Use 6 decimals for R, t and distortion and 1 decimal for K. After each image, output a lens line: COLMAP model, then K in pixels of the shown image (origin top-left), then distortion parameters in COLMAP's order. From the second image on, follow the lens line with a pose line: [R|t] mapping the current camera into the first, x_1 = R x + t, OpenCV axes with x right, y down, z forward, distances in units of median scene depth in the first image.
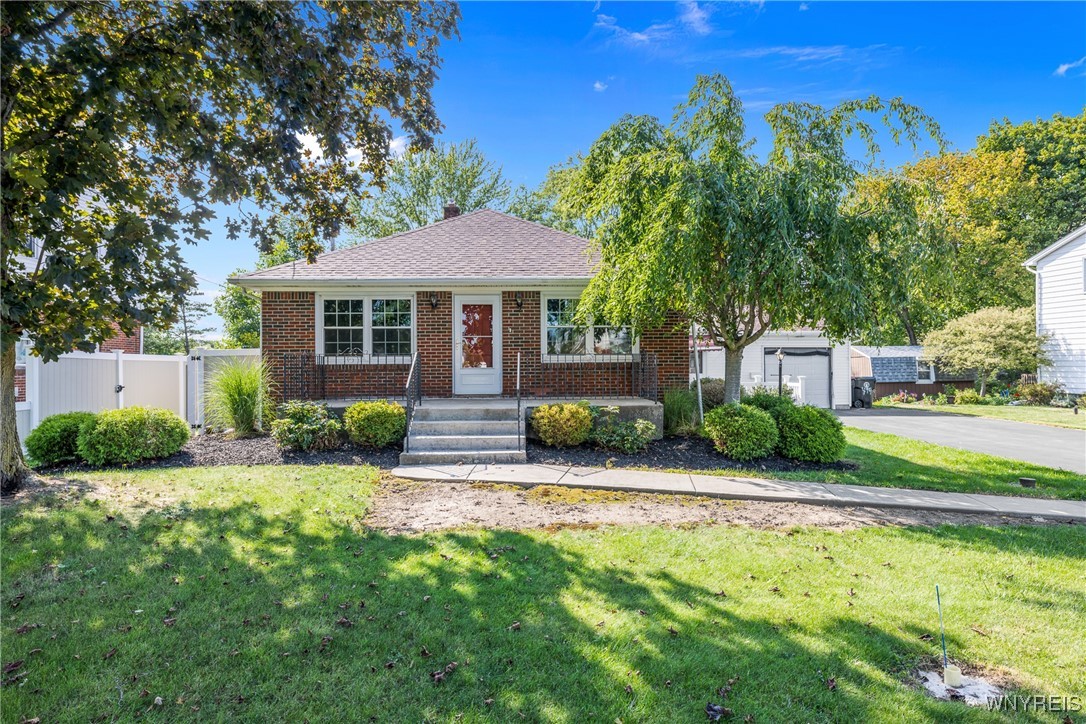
lens RADIAL K [[628.9, 0, 543.0], [0, 628.9, 362.0], [0, 0, 1]] dist [0.002657, 0.001289]
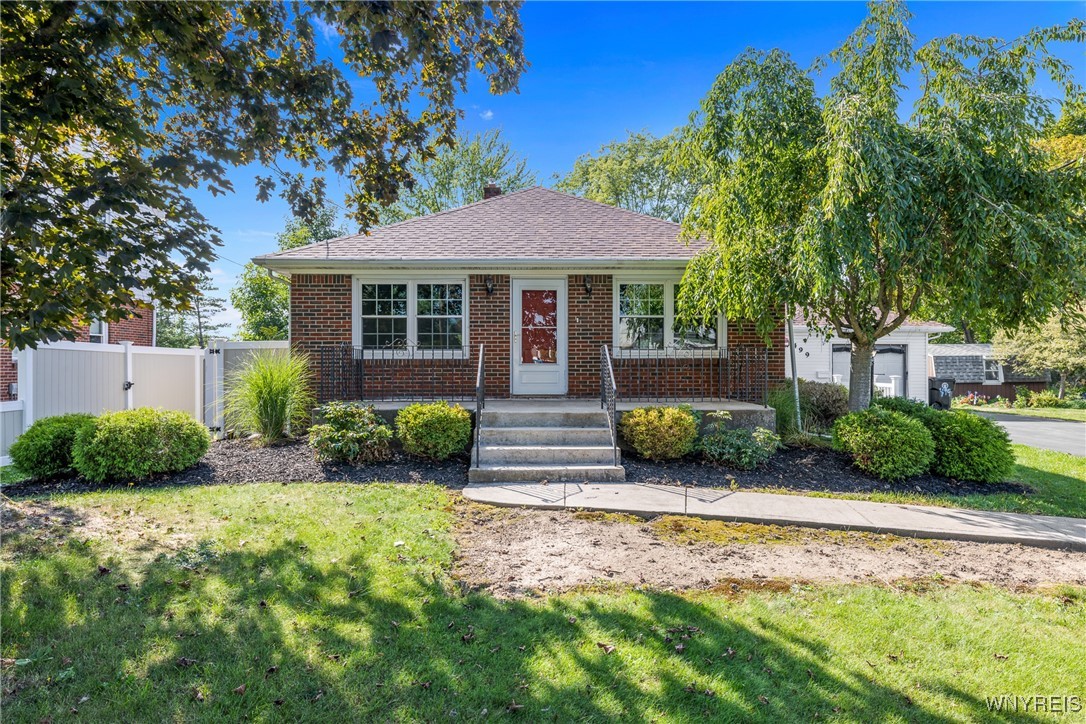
lens RADIAL K [[628.9, 0, 543.0], [0, 628.9, 362.0], [0, 0, 1]] dist [0.002657, 0.001289]
pose [[0.999854, 0.004926, -0.016344, -0.112913], [-0.004888, 0.999985, 0.002362, 0.006287], [0.016355, -0.002282, 0.999864, 0.185637]]
